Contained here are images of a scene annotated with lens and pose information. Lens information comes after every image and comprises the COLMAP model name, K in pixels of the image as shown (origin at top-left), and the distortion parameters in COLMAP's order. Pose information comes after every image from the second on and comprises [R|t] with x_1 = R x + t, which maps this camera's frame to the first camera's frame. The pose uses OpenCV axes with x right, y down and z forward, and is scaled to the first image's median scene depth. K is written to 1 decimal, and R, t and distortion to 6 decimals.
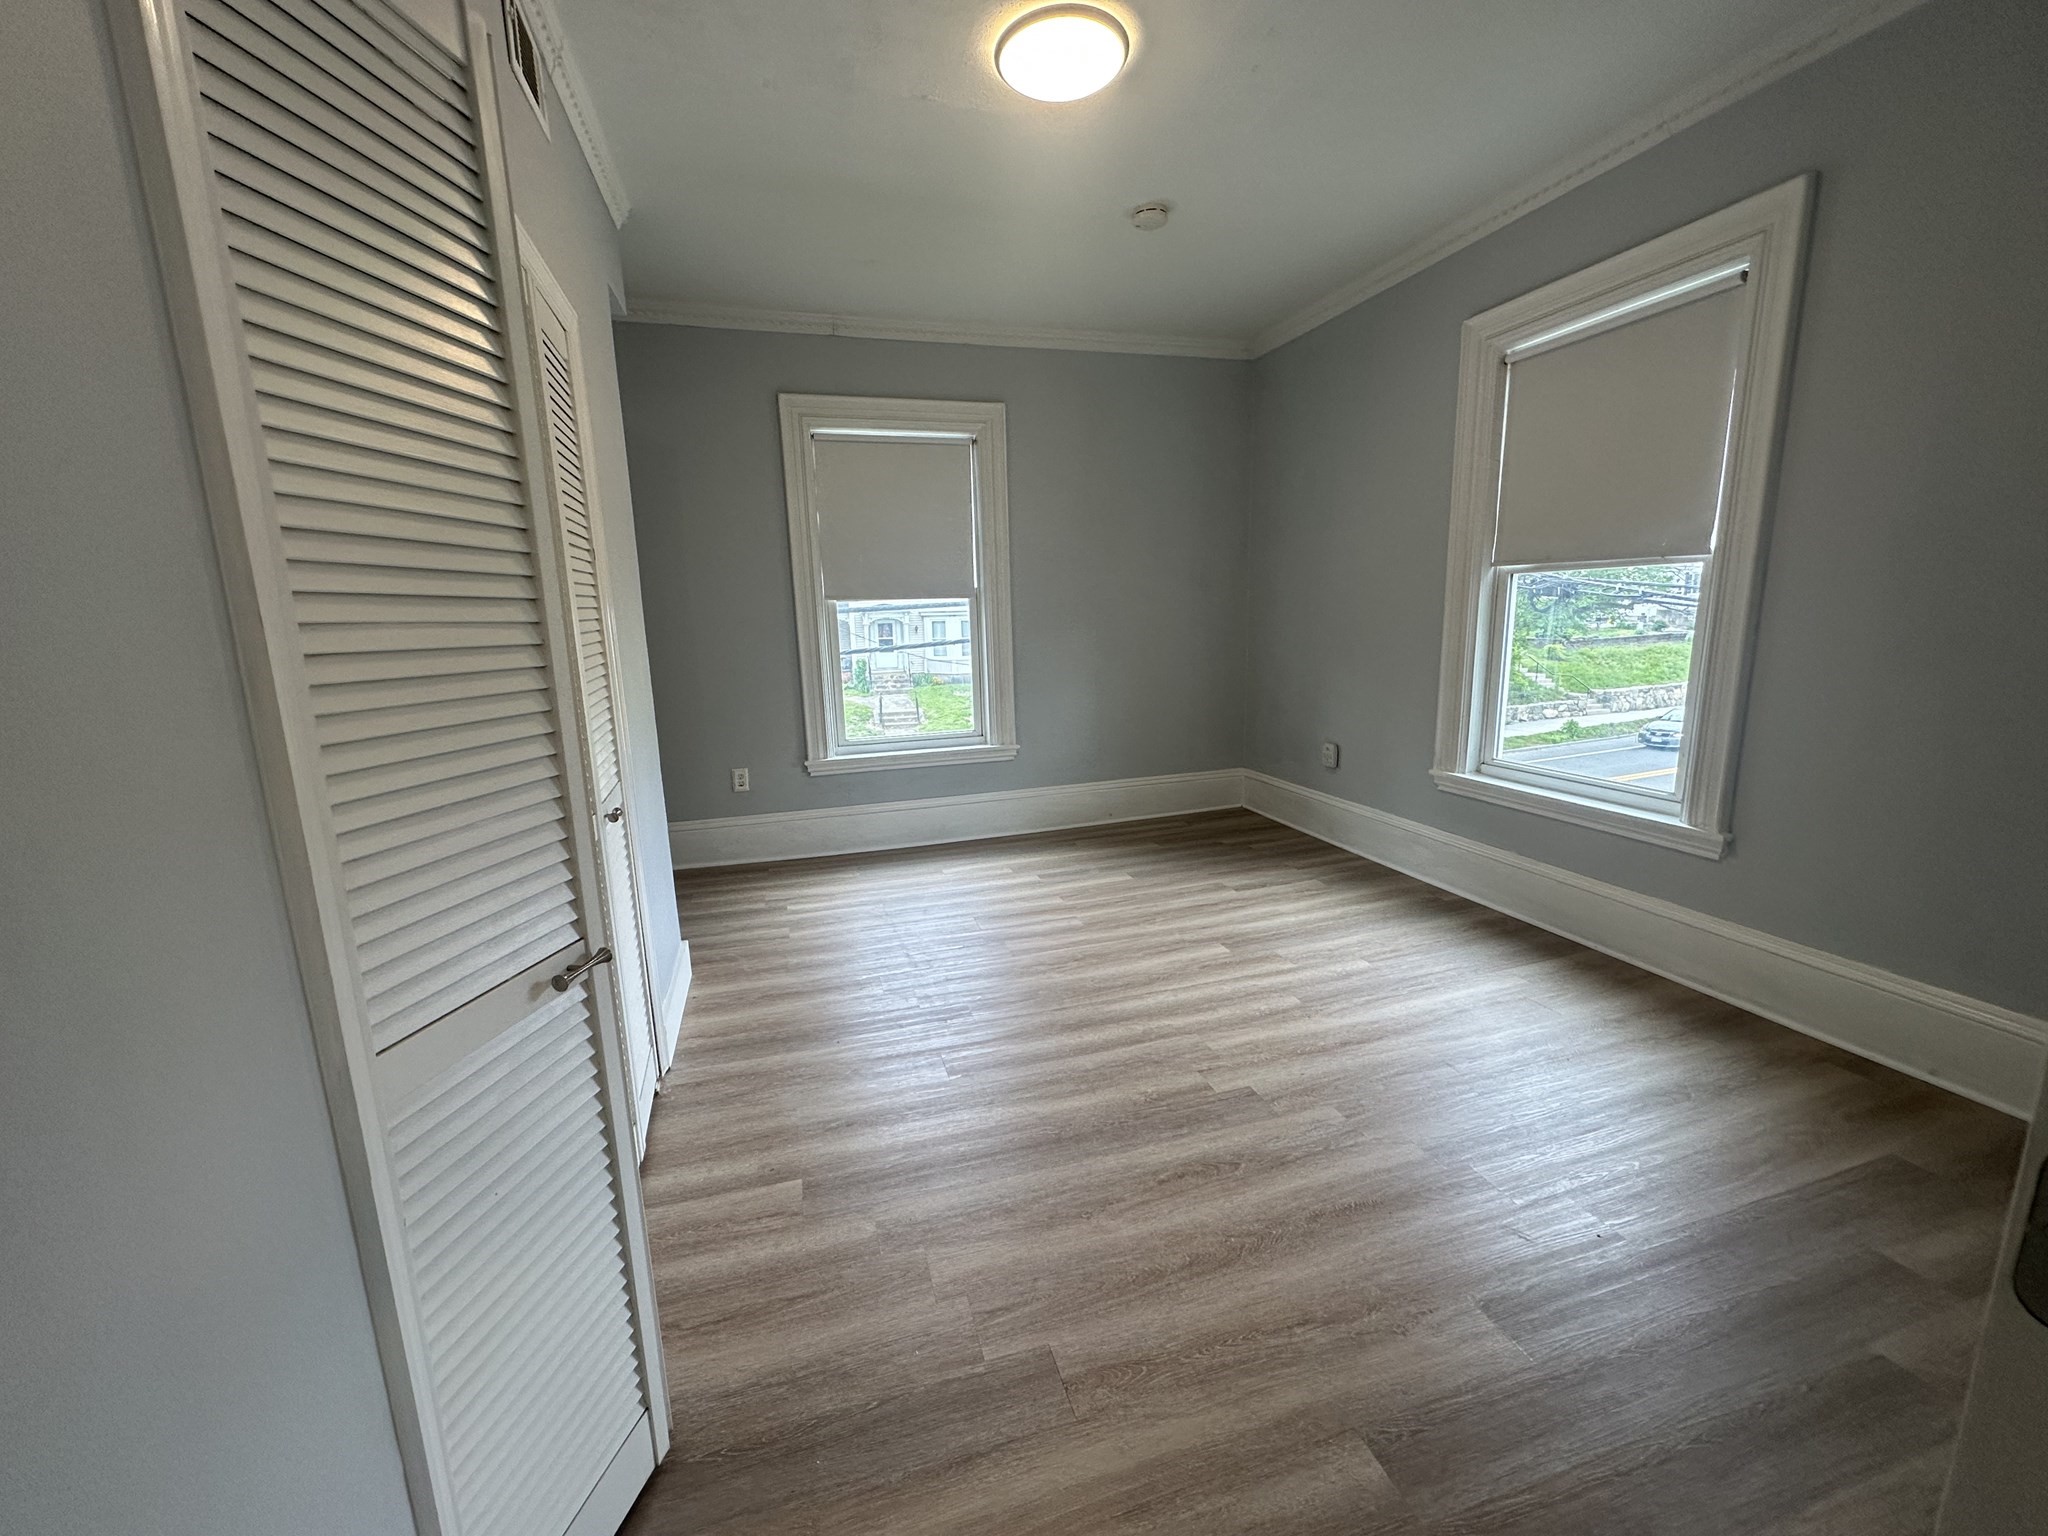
lens RADIAL K [[810.6, 0, 1021.6], [0, 810.6, 766.2], [0, 0, 1]] dist [-0.003244, 0.000302]
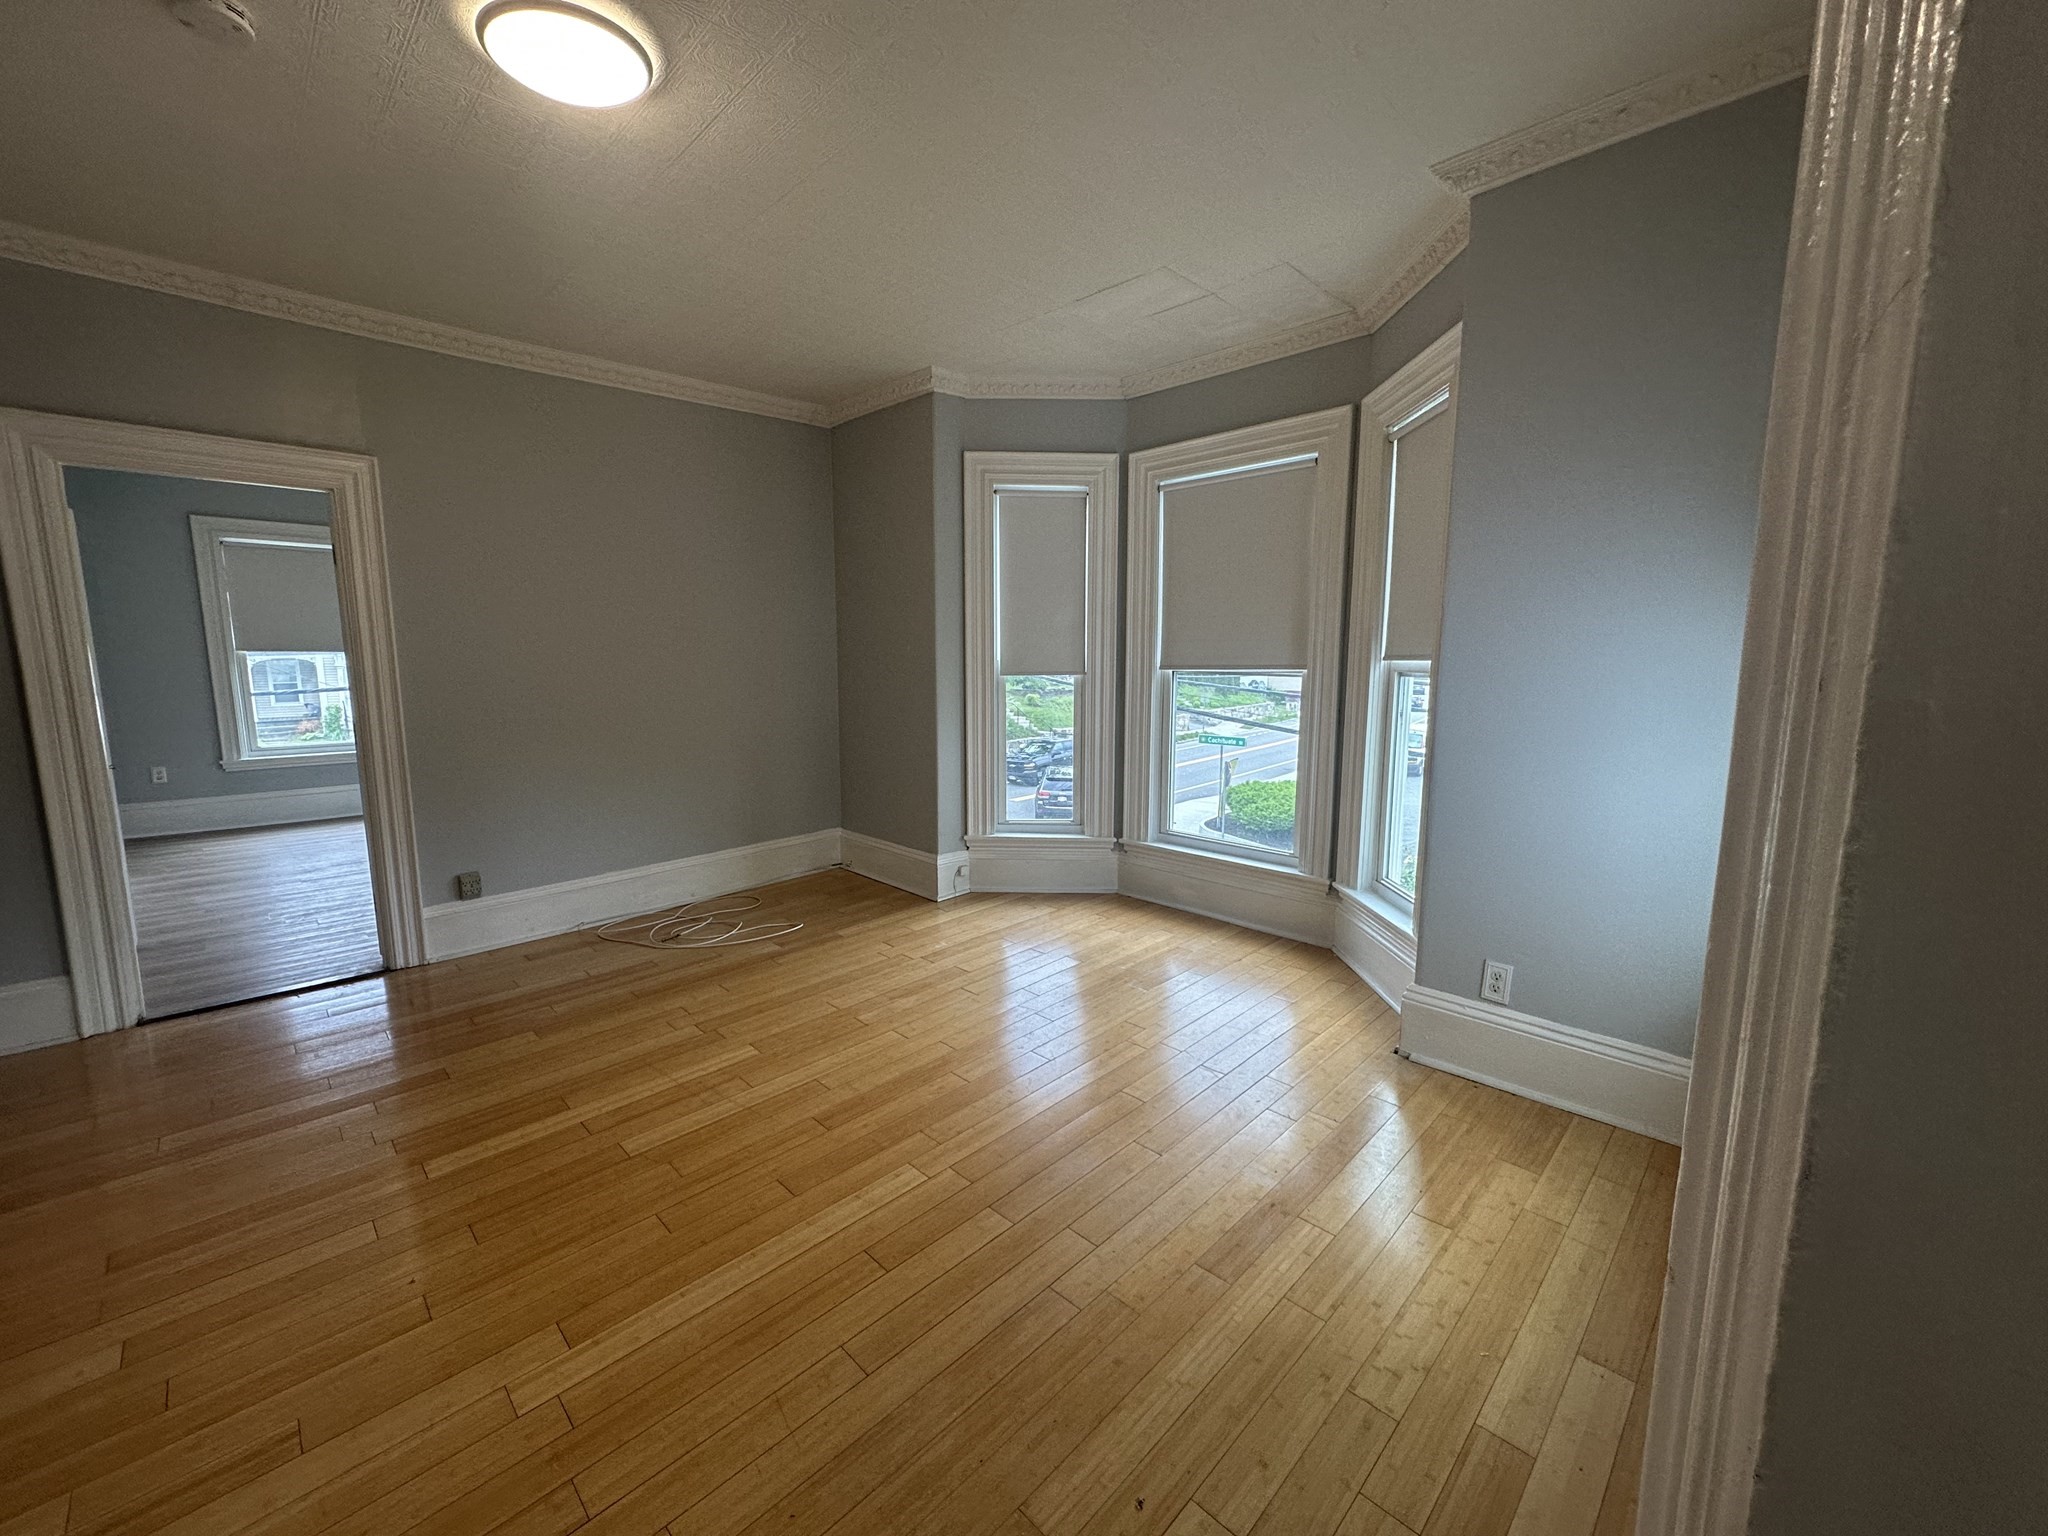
lens RADIAL K [[810.6, 0, 1021.5], [0, 810.6, 765.3], [0, 0, 1]] dist [-0.003244, 0.000302]
pose [[0.879005, -0.034913, 0.475533, 0.489058], [0.063760, 0.996965, -0.044663, 0.254035], [-0.472531, 0.069580, 0.878563, -1.515110]]
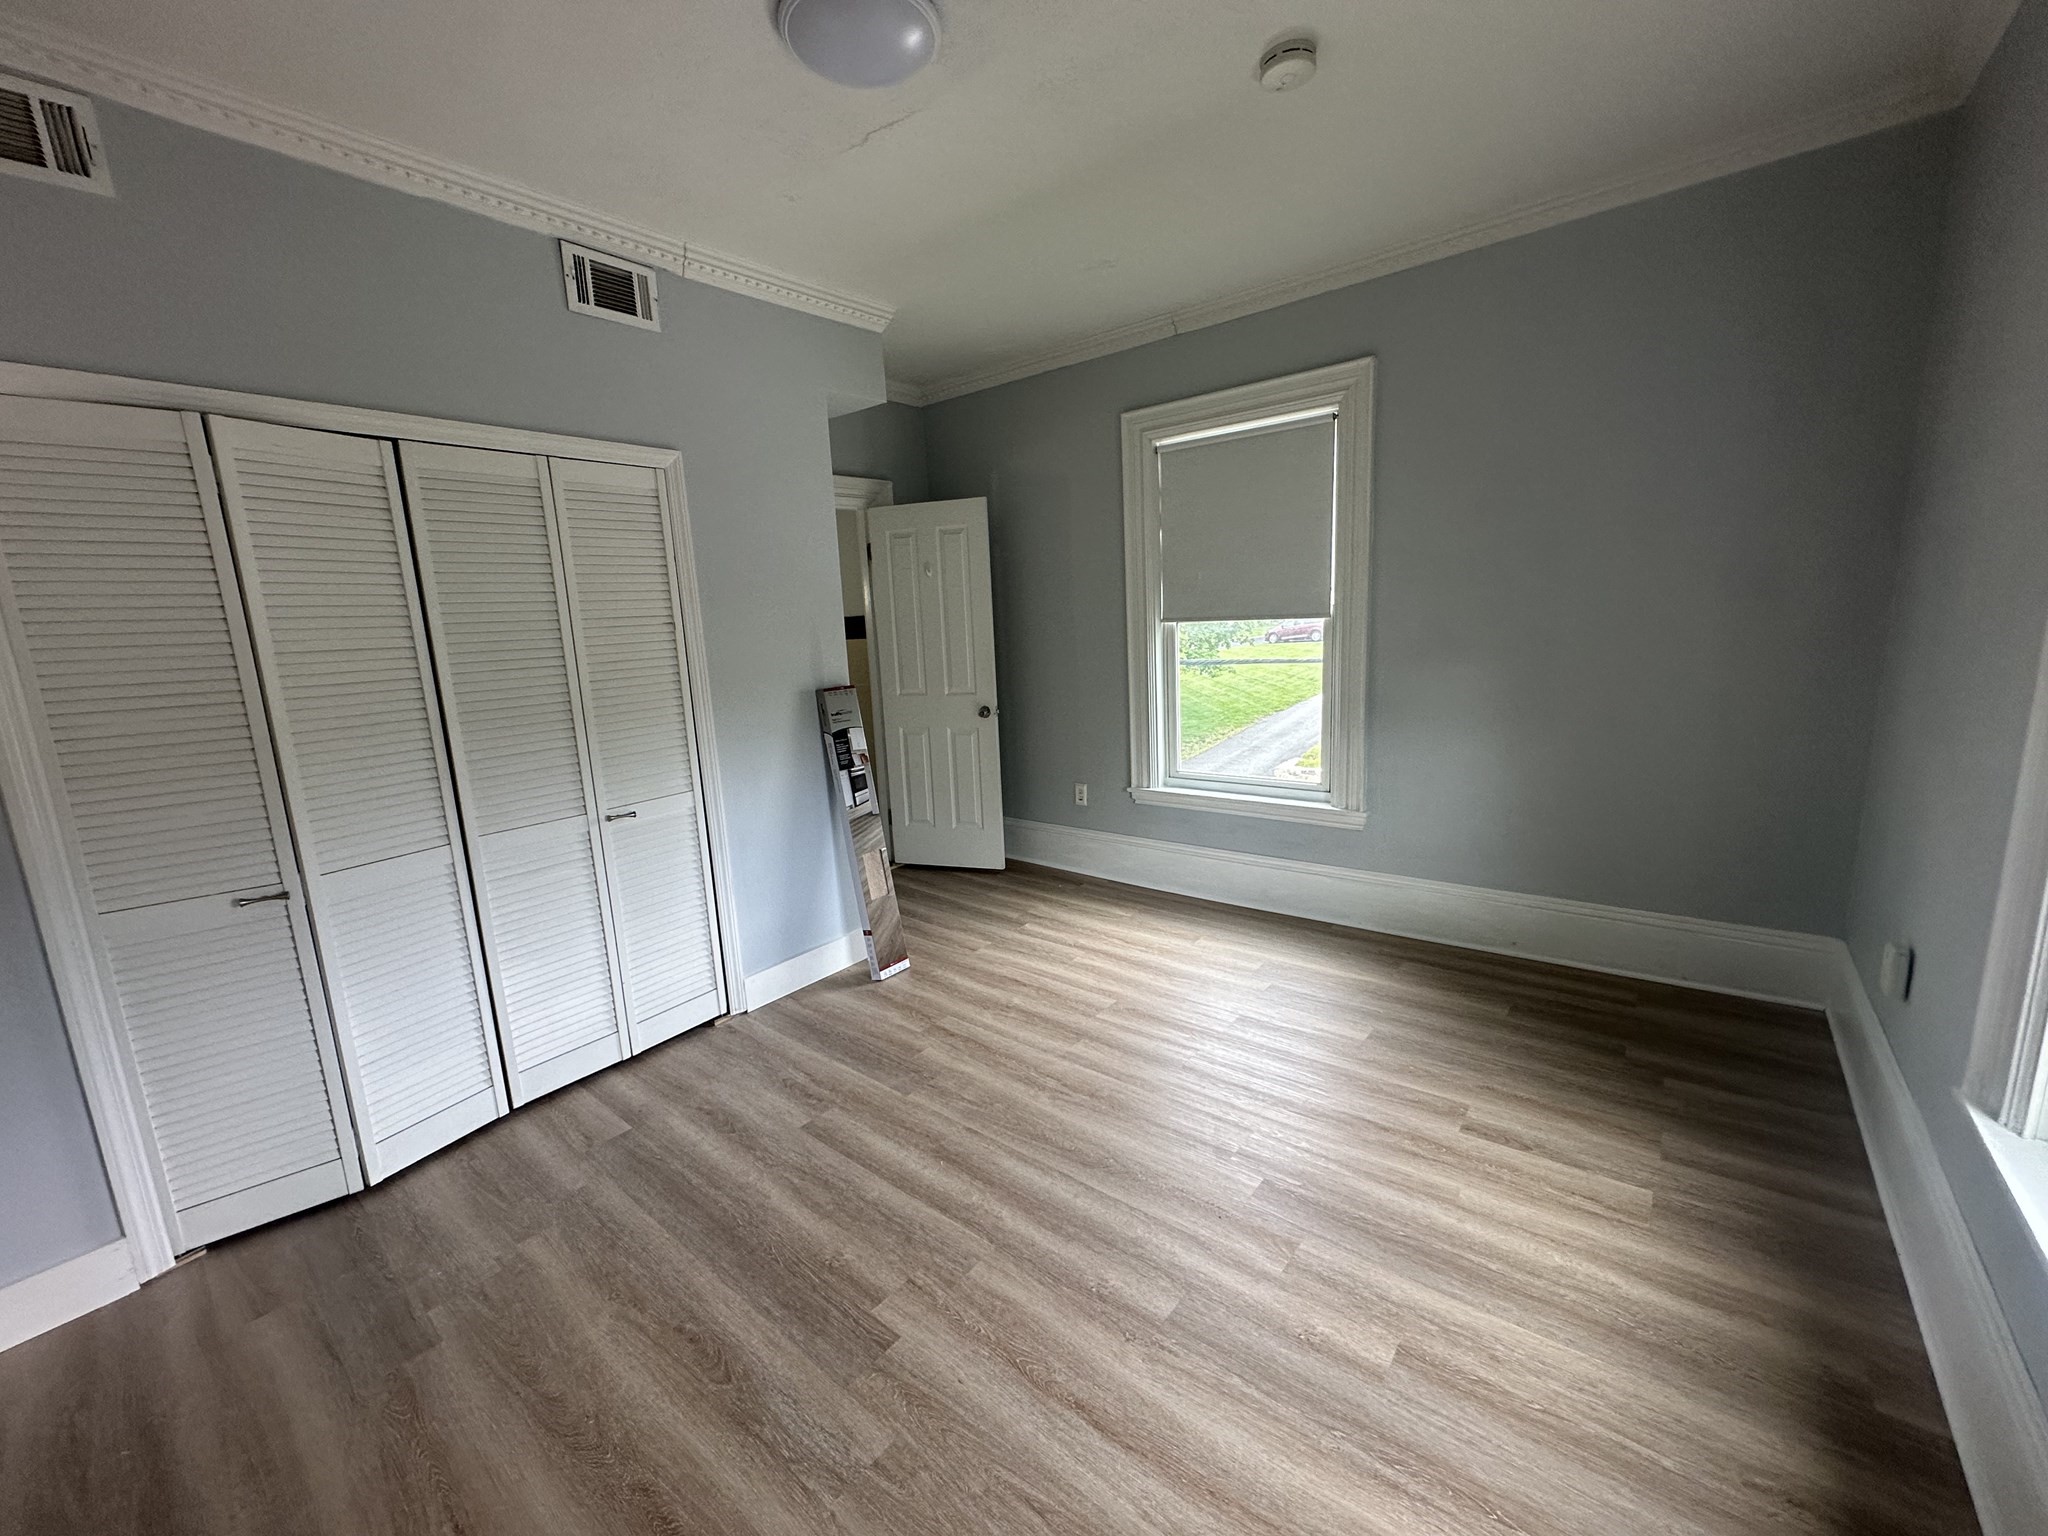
lens RADIAL K [[810.6, 0, 1026.5], [0, 810.6, 768.6], [0, 0, 1]] dist [-0.003244, 0.000302]
pose [[0.567432, 0.152673, -0.809143, 0.728842], [-0.124957, 0.987246, 0.098648, -0.176383], [0.813884, 0.045132, 0.579272, 0.533589]]
